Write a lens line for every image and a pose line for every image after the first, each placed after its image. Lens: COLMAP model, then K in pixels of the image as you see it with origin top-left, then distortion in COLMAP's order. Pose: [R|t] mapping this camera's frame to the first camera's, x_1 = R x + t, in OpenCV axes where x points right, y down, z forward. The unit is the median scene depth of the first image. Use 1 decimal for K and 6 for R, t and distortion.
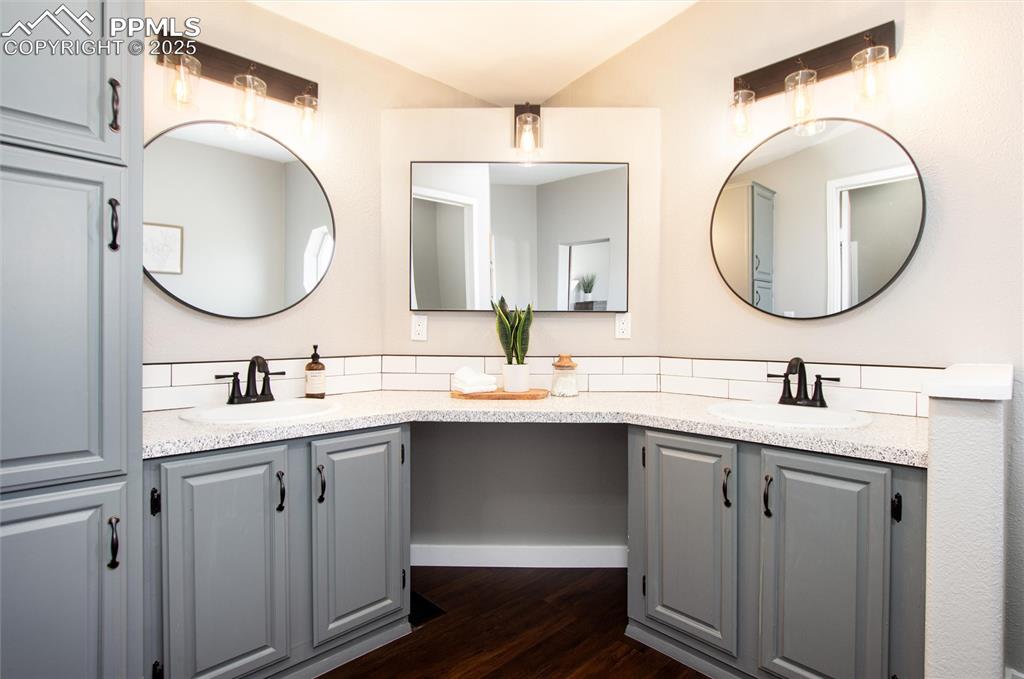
lens RADIAL K [[502.3, 0, 519.9], [0, 502.3, 336.2], [0, 0, 1]] dist [-0.004038, -0.000769]
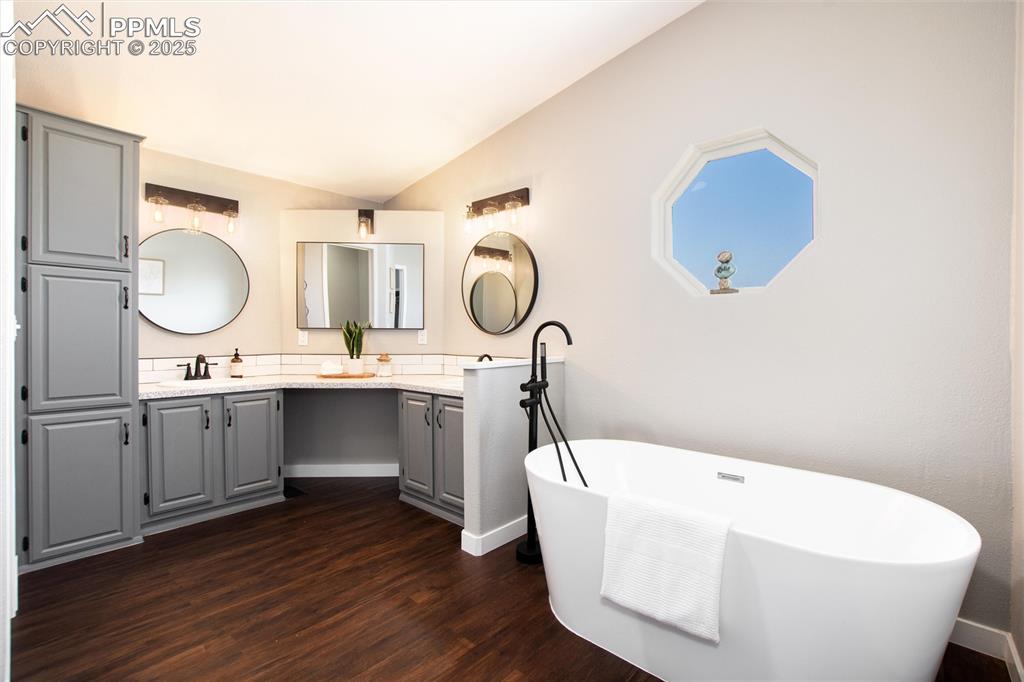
lens RADIAL K [[450.7, 0, 508.3], [0, 450.7, 338.2], [0, 0, 1]] dist [-0.009423, -0.000800]
pose [[0.998466, -0.002224, 0.055328, 0.561912], [0.002201, 0.999997, 0.000478, -0.021225], [-0.055329, -0.000356, 0.998468, -0.778222]]
